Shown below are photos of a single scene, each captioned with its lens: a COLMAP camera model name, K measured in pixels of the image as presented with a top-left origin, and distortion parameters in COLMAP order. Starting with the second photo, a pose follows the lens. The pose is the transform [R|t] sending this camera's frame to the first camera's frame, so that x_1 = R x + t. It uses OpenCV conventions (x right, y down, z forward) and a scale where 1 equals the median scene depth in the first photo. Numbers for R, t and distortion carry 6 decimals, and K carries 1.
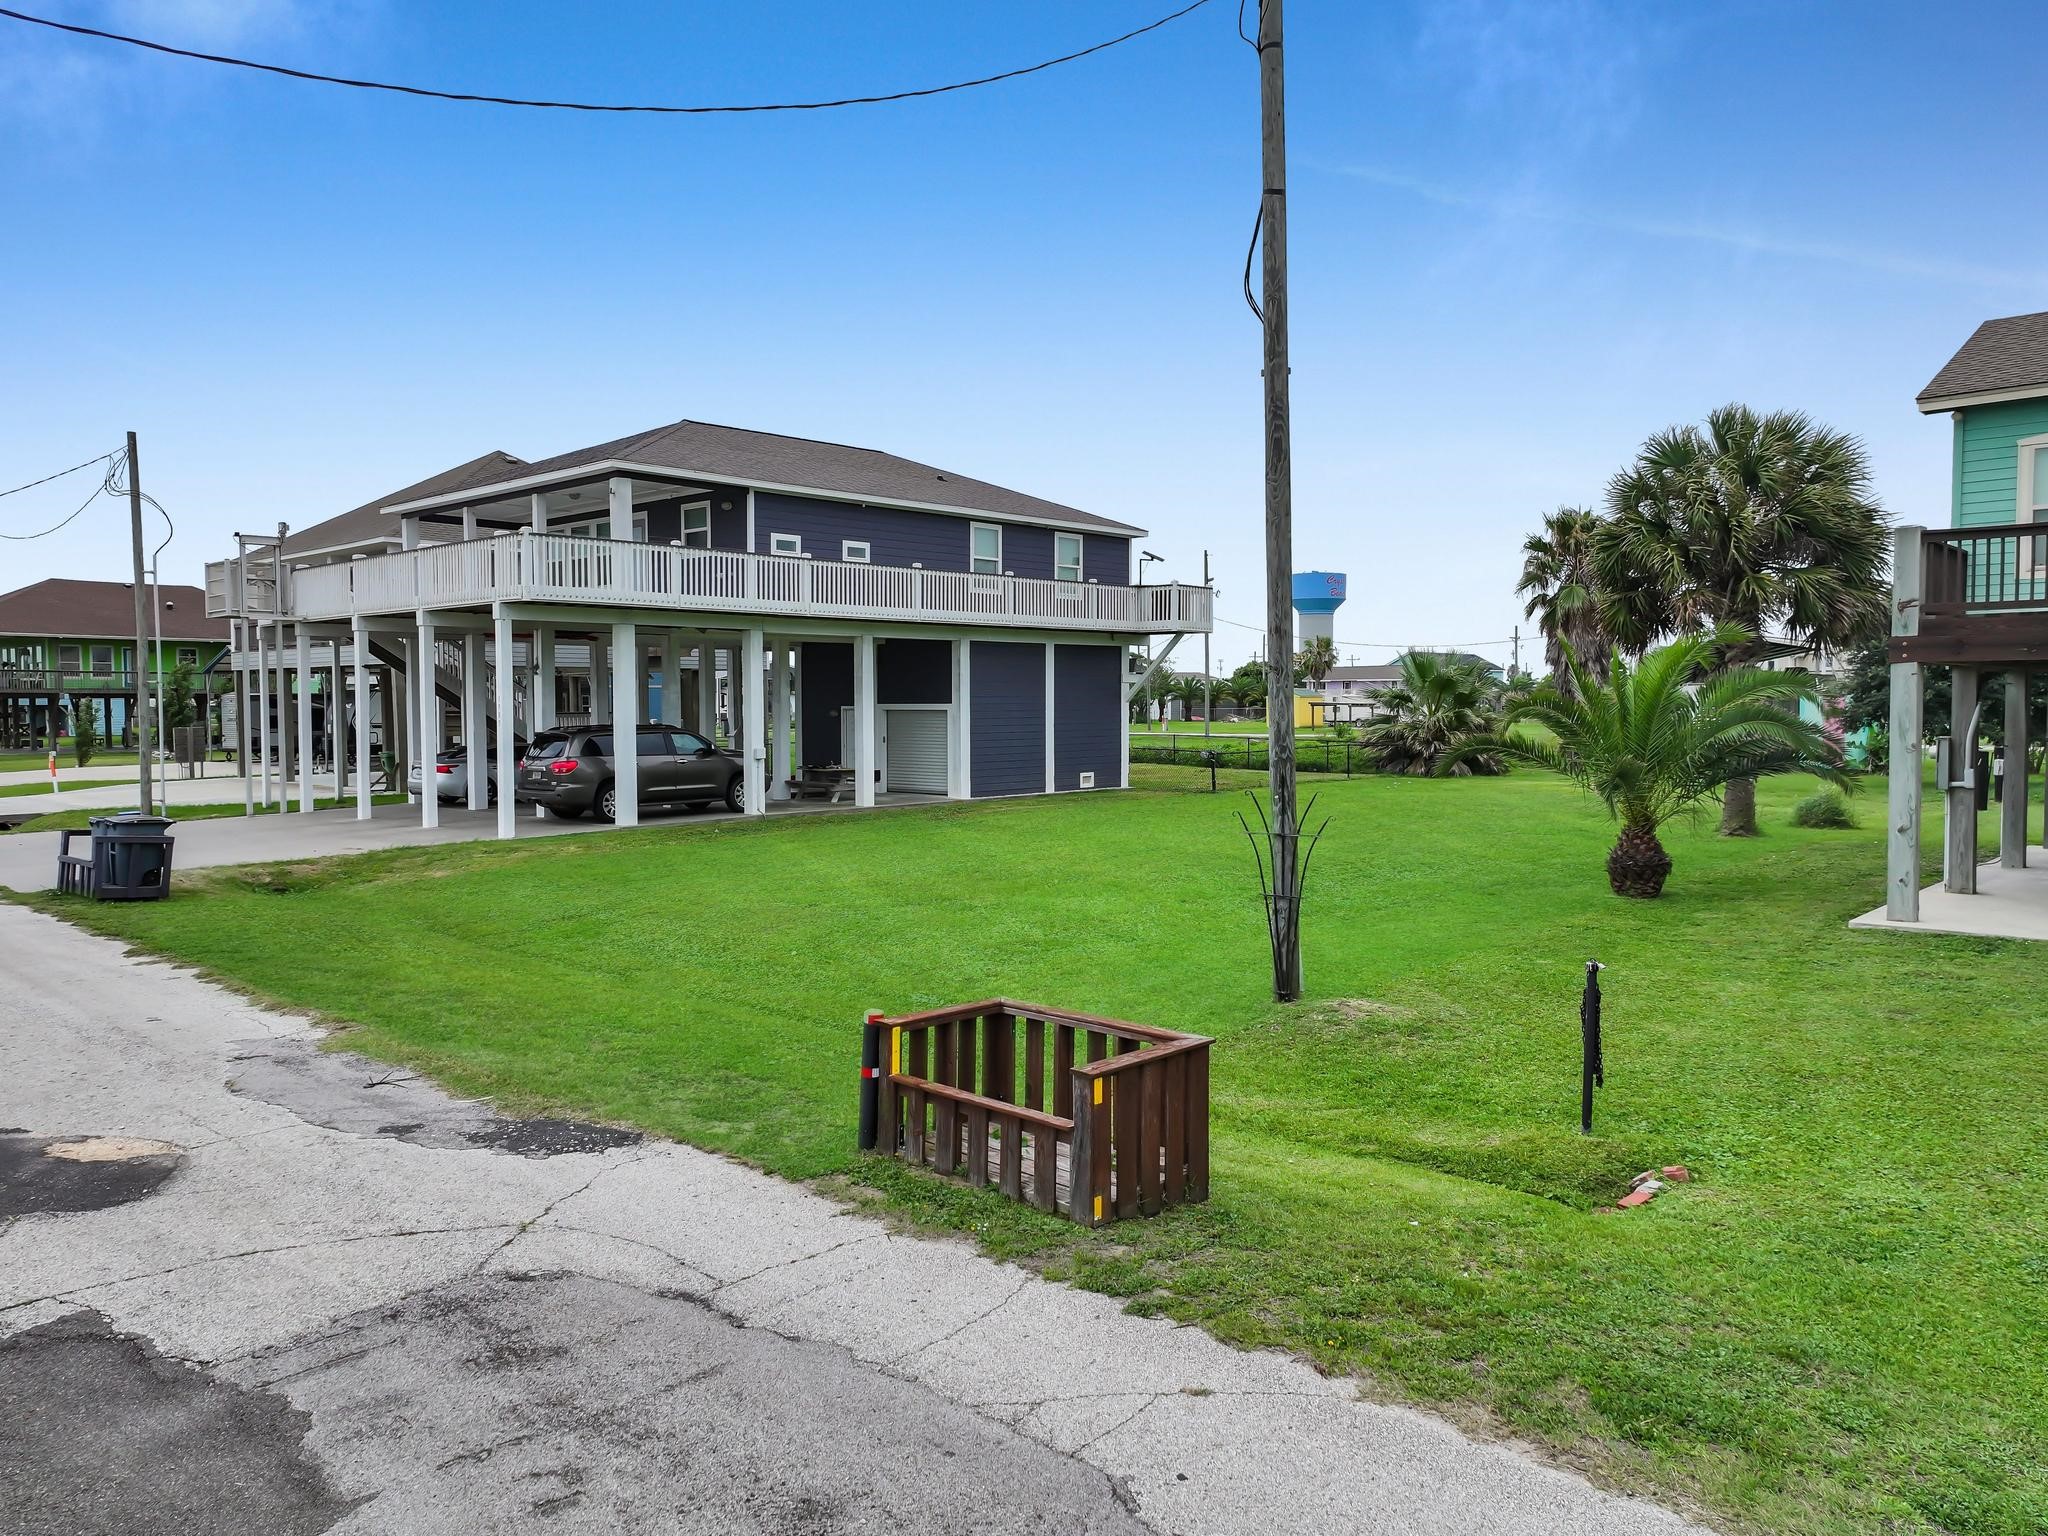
lens RADIAL K [[1432.9, 0, 1024.0], [0, 1432.9, 768.0], [0, 0, 1]] dist [0.008960, 0.002984]
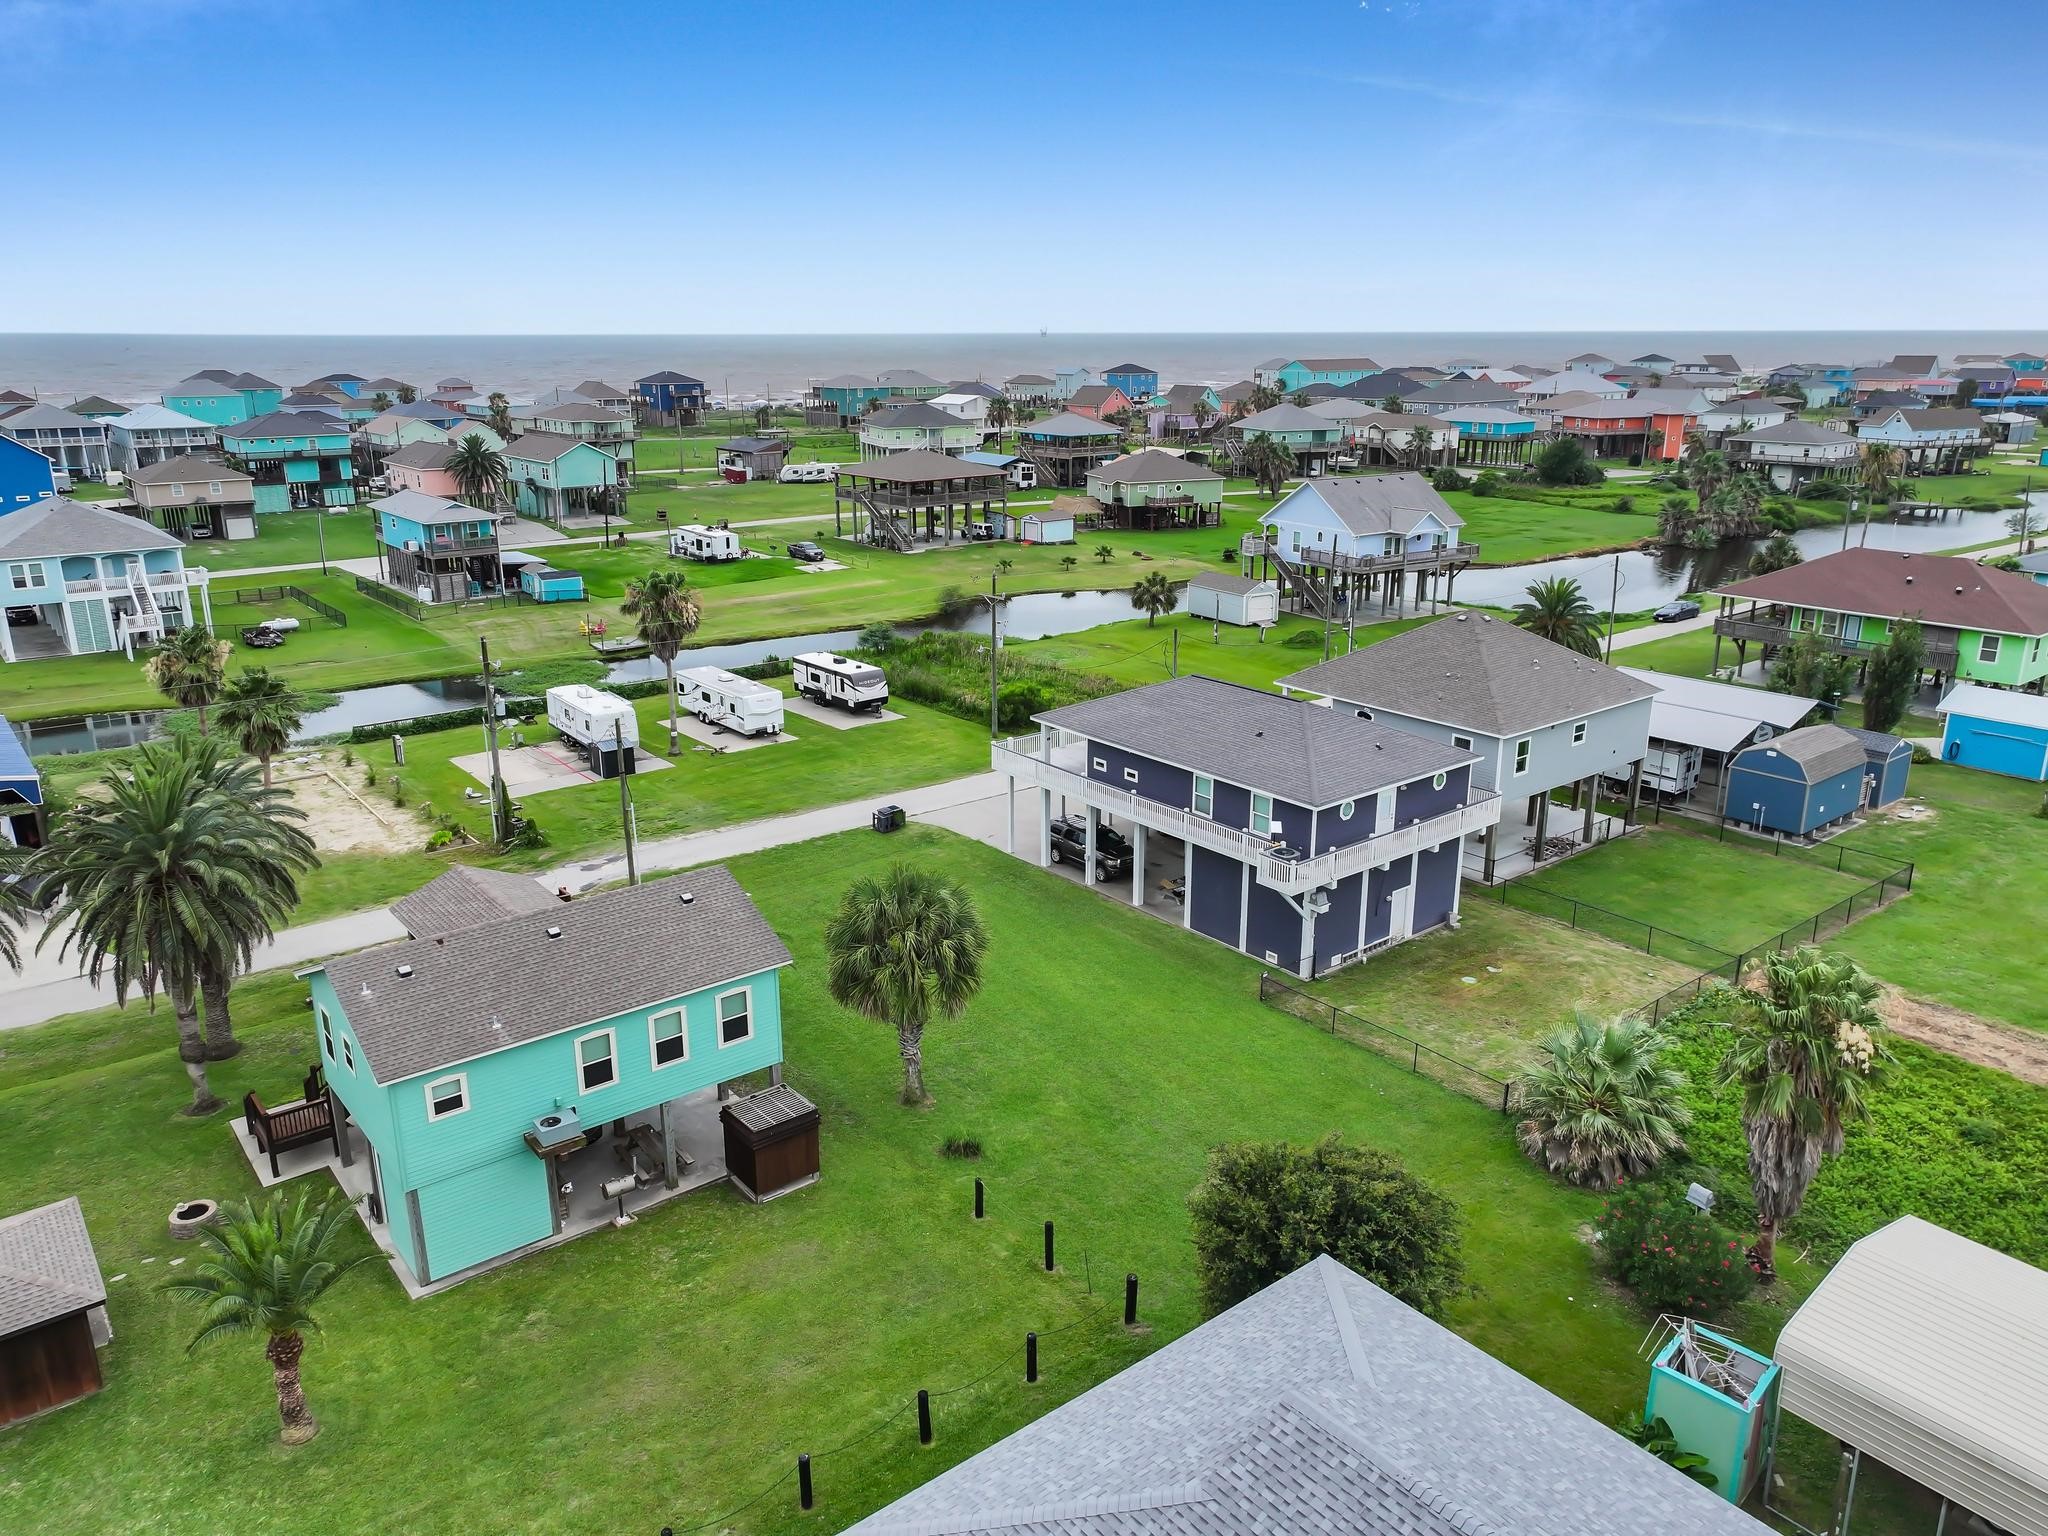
lens RADIAL K [[1432.9, 0, 1024.0], [0, 1432.9, 768.0], [0, 0, 1]] dist [0.008960, 0.002984]
pose [[-0.141420, 0.287839, -0.947180, 1.596411], [-0.046902, 0.953773, 0.296845, -0.678034], [0.988838, 0.086405, -0.121383, 1.048438]]
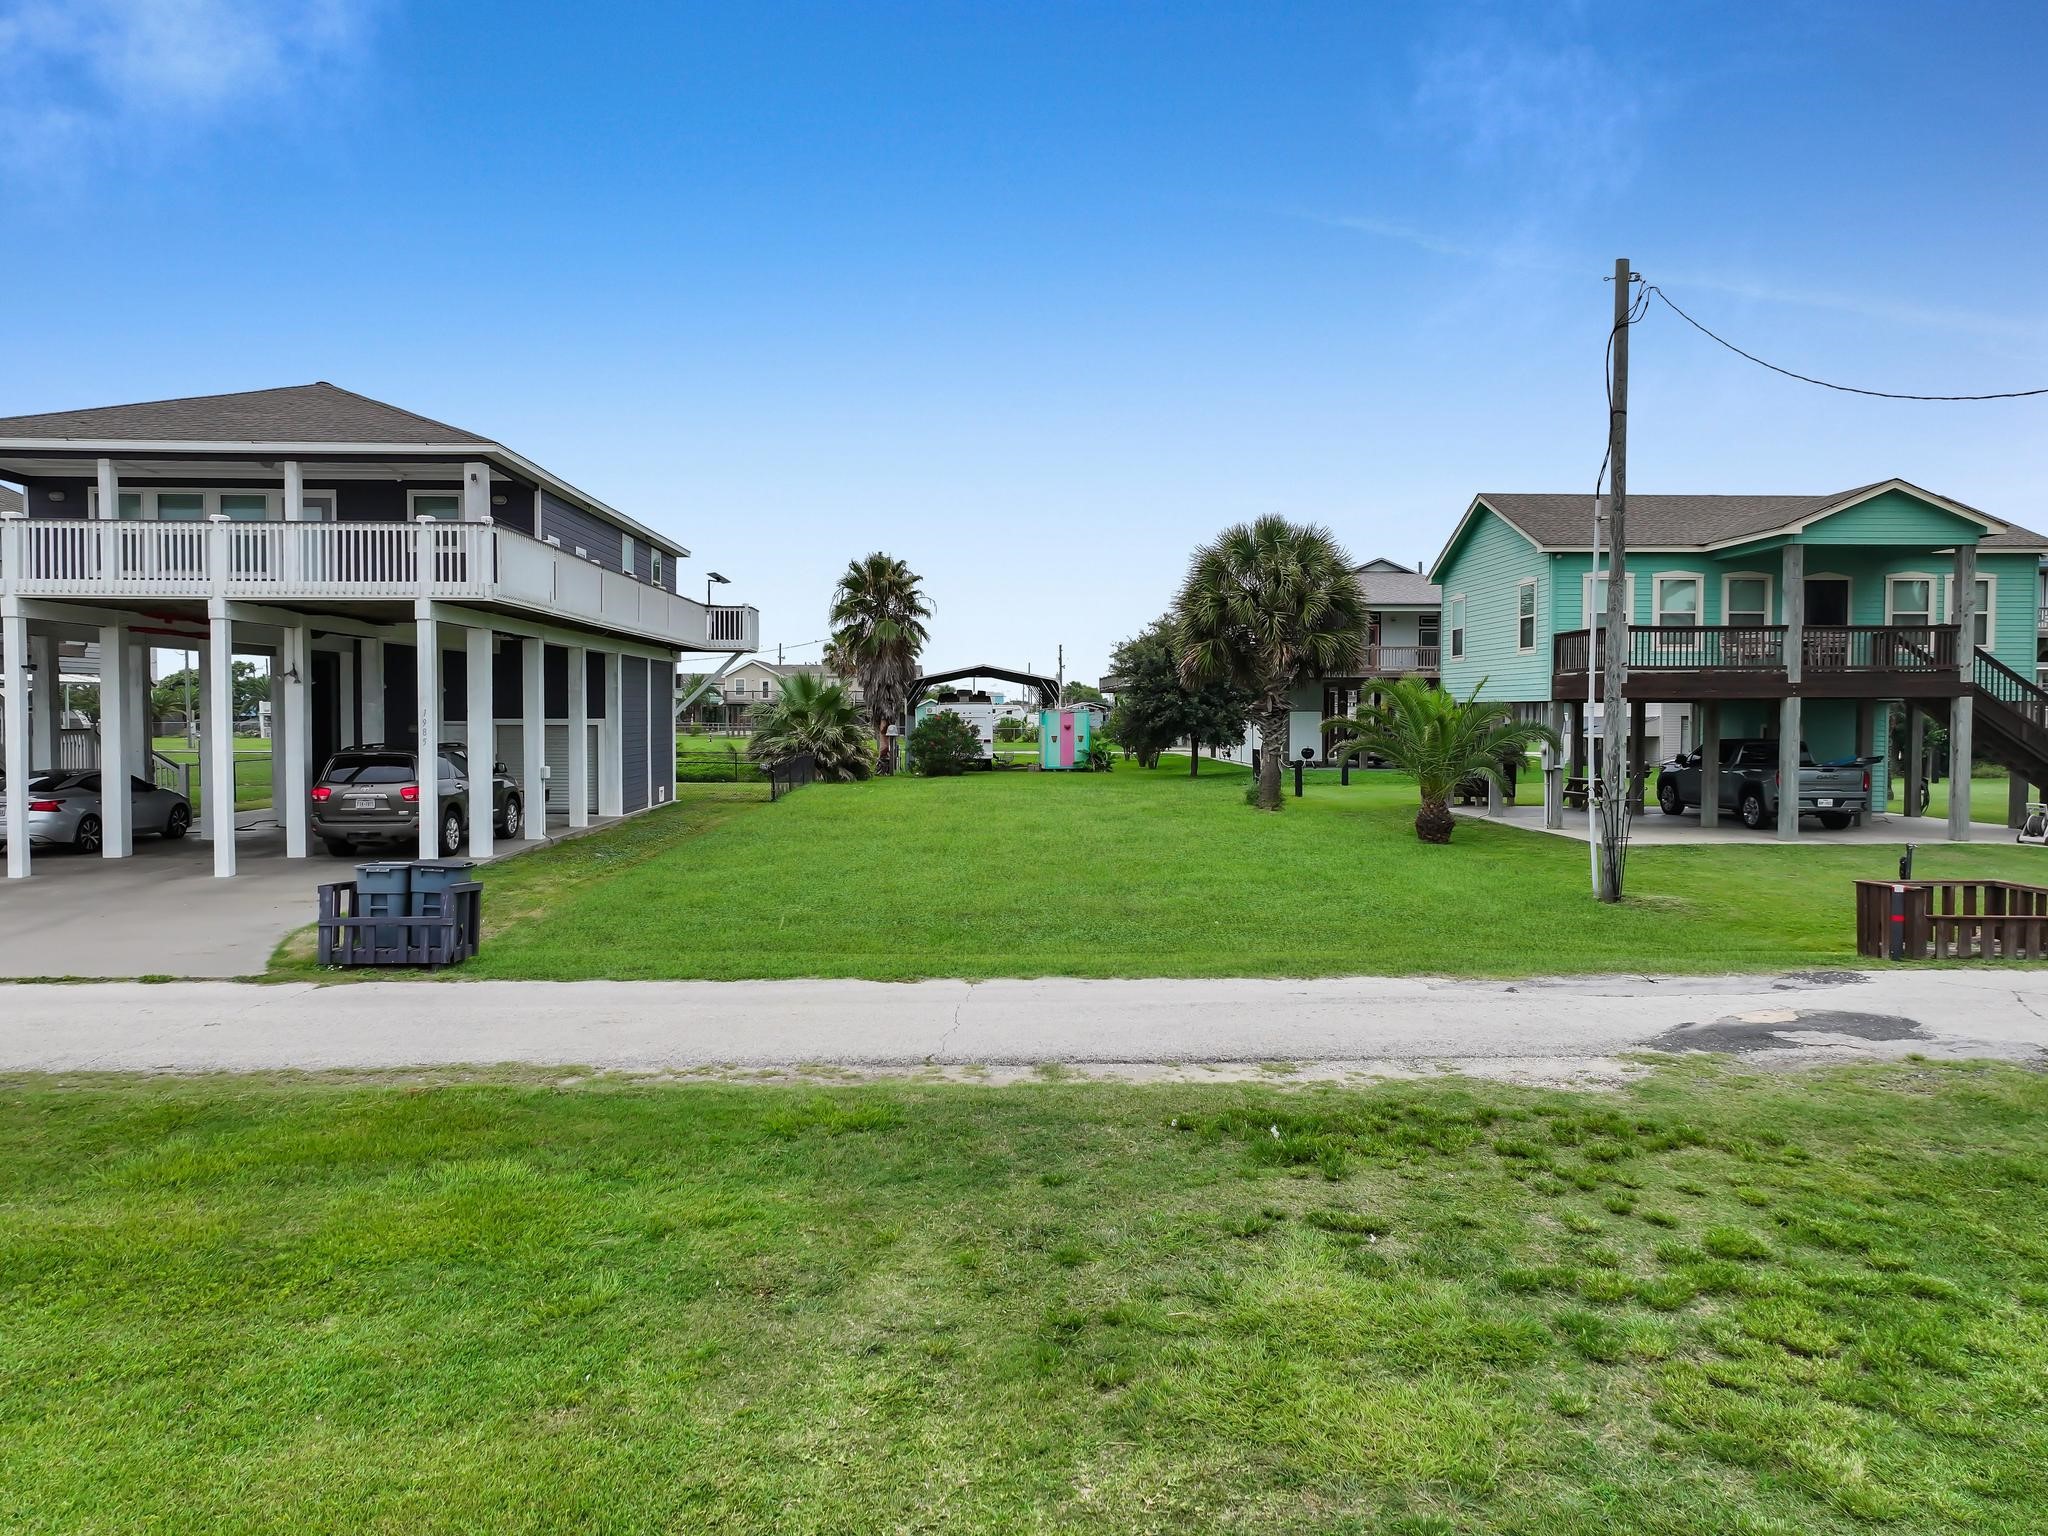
lens RADIAL K [[1432.9, 0, 1024.0], [0, 1432.9, 768.0], [0, 0, 1]] dist [0.008960, 0.002984]
pose [[0.700854, -0.021500, 0.712981, -0.570832], [0.028688, 0.999587, 0.001942, -0.005275], [-0.712728, 0.019093, 0.701181, 0.130547]]
